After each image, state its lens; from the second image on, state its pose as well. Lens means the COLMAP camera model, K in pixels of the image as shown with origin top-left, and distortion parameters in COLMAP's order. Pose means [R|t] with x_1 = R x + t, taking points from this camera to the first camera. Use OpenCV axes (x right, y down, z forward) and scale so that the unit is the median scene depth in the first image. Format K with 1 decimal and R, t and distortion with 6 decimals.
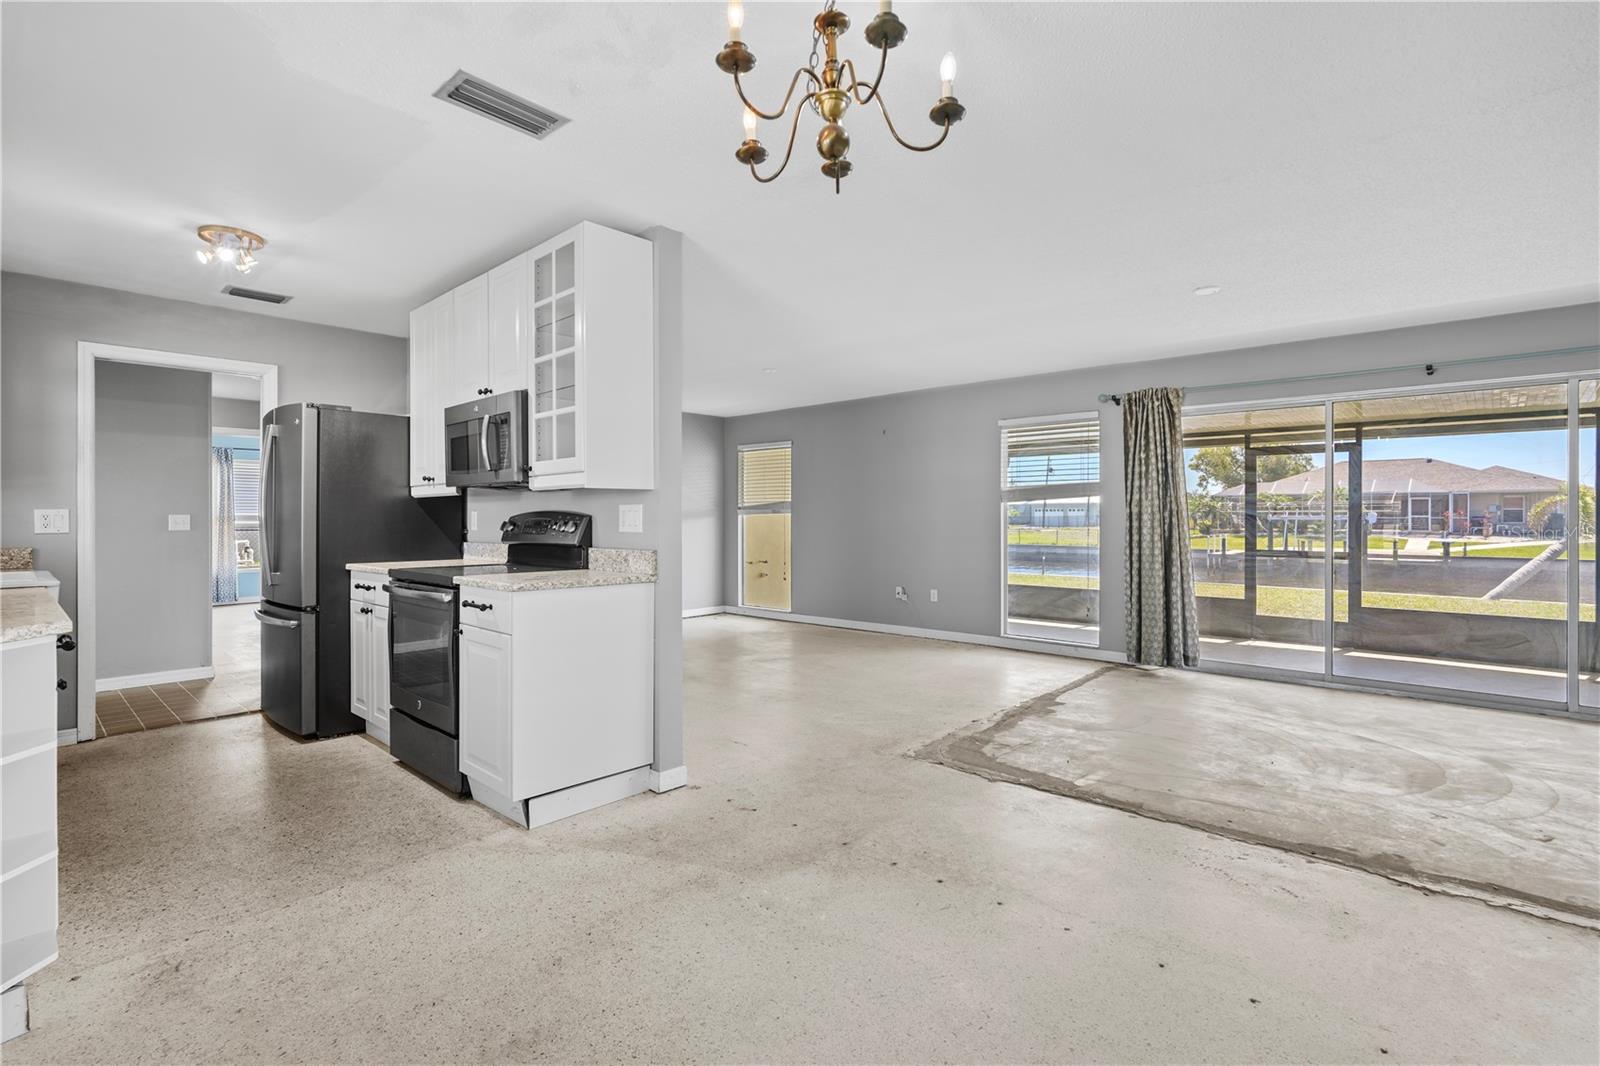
lens RADIAL K [[743.0, 0, 801.5], [0, 743.0, 515.4], [0, 0, 1]] dist [0.001204, 0.000514]
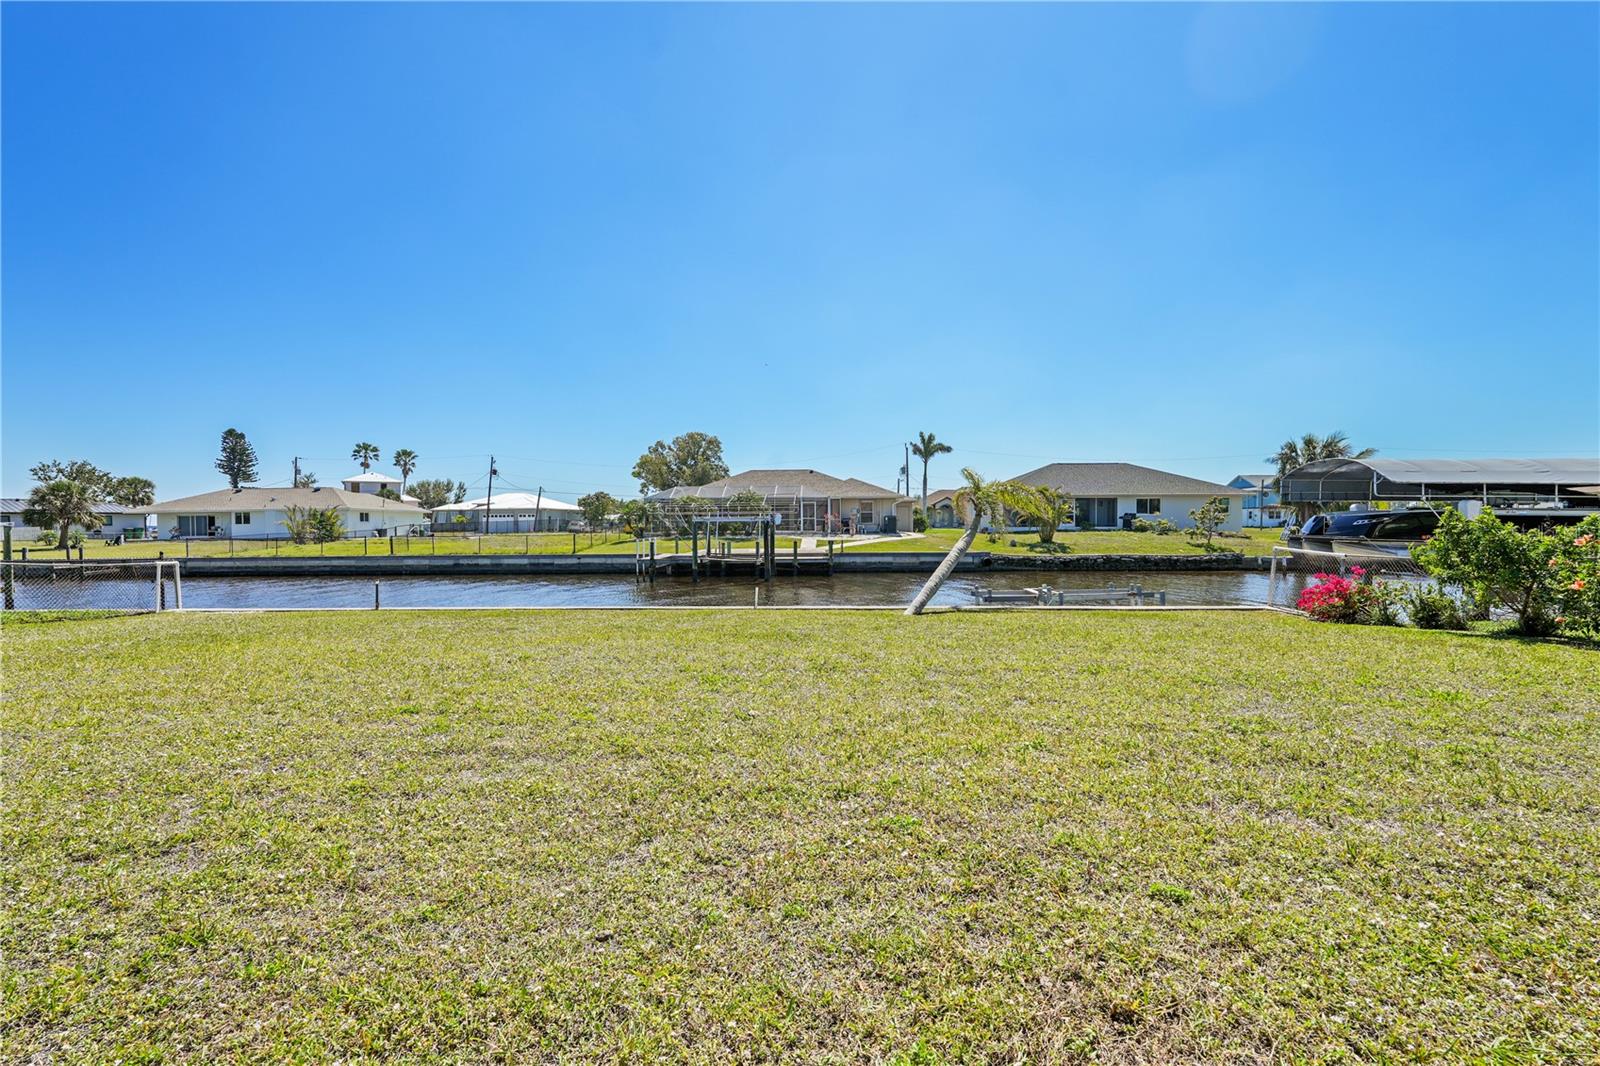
lens RADIAL K [[711.8, 0, 800.0], [0, 711.8, 533.0], [0, 0, 1]] dist [0.001653, 0.000941]
pose [[0.763491, -0.016424, 0.645609, 0.969448], [0.006864, 0.999826, 0.017317, 0.040426], [-0.645781, -0.008790, 0.763472, 1.447837]]
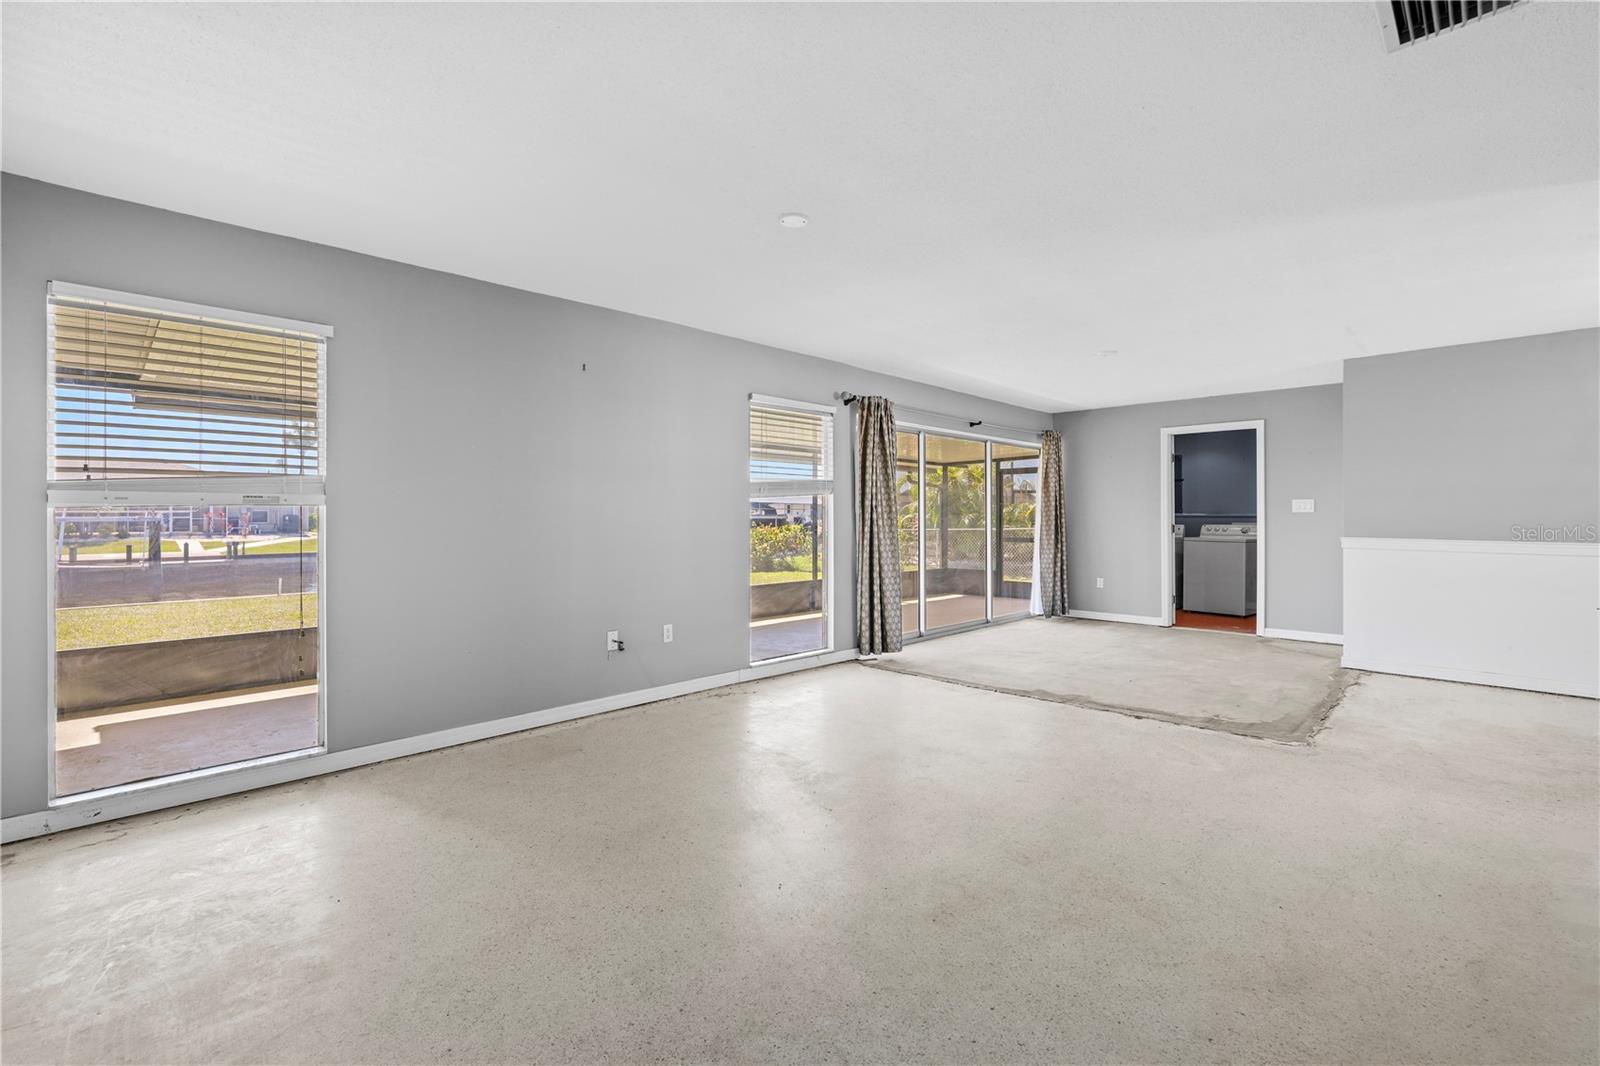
lens RADIAL K [[711.9, 0, 798.2], [0, 711.9, 515.6], [0, 0, 1]] dist [-0.005127, 0.000224]
pose [[0.053079, -0.001258, 0.998590, -0.548607], [0.002943, 0.999995, 0.001103, 0.002841], [-0.998586, 0.002880, 0.053083, 1.033447]]
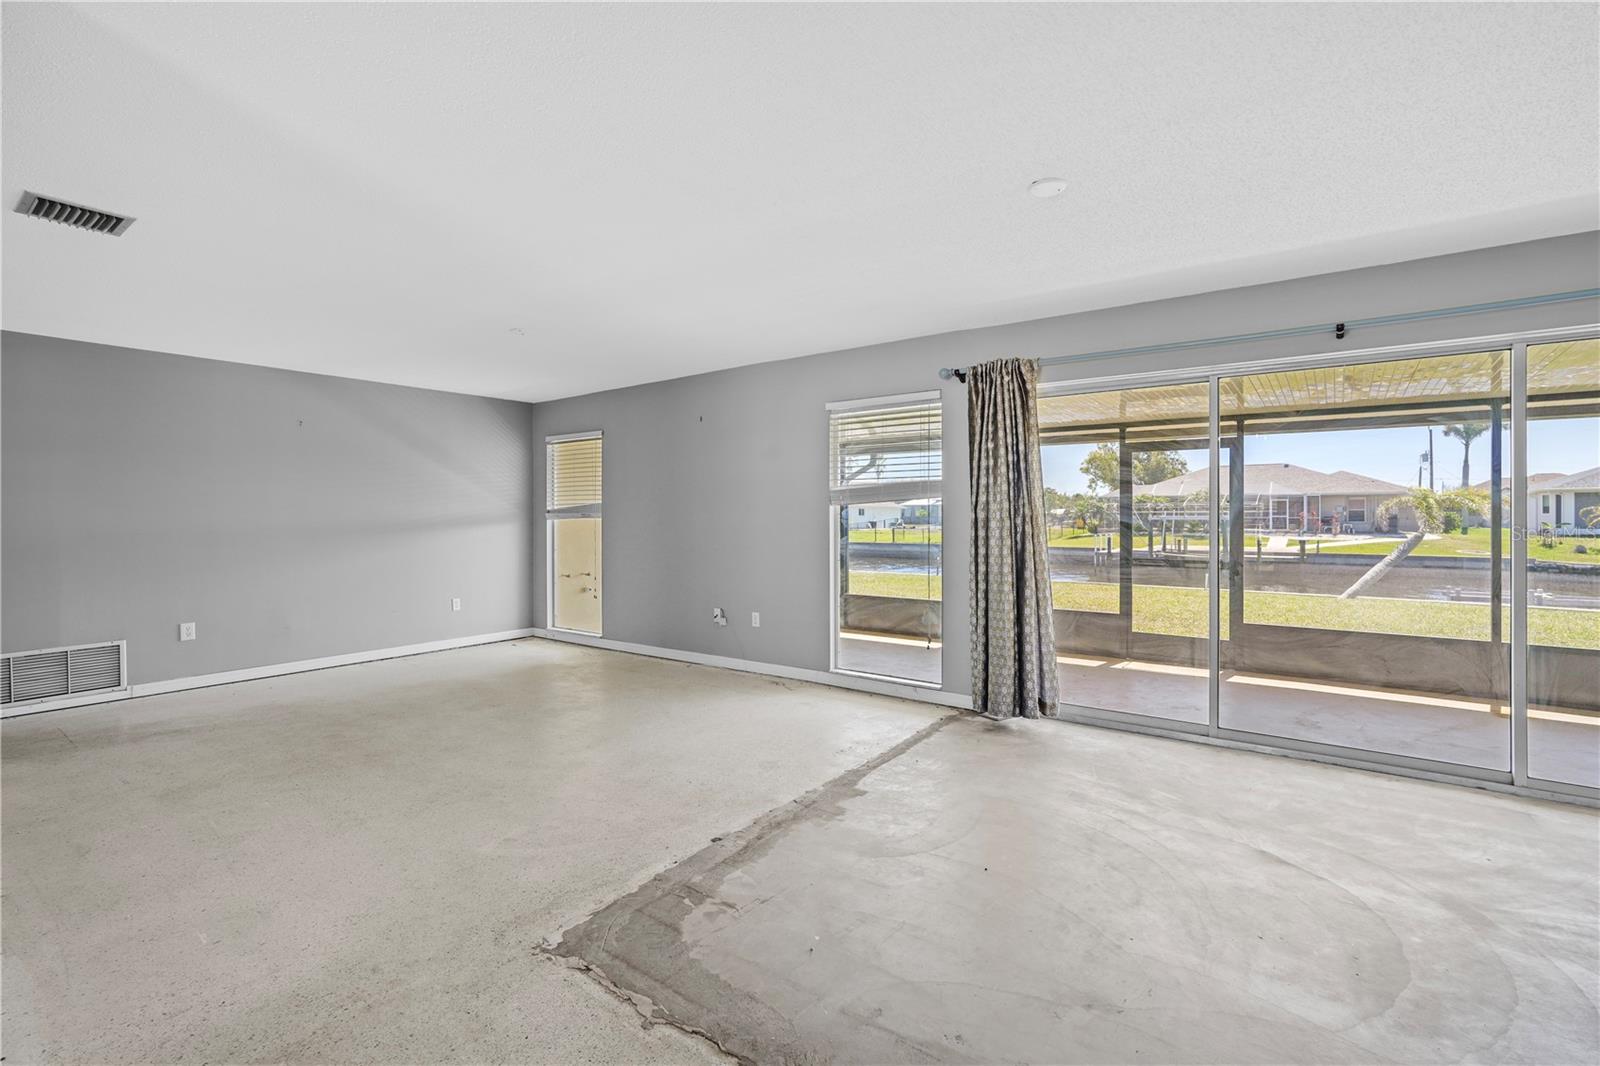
lens RADIAL K [[711.9, 0, 798.2], [0, 711.9, 515.6], [0, 0, 1]] dist [-0.005127, 0.000224]
pose [[0.994821, -0.001345, 0.101635, 0.176701], [0.001341, 0.999999, 0.000105, -0.007131], [-0.101635, 0.000032, 0.994822, 0.268278]]
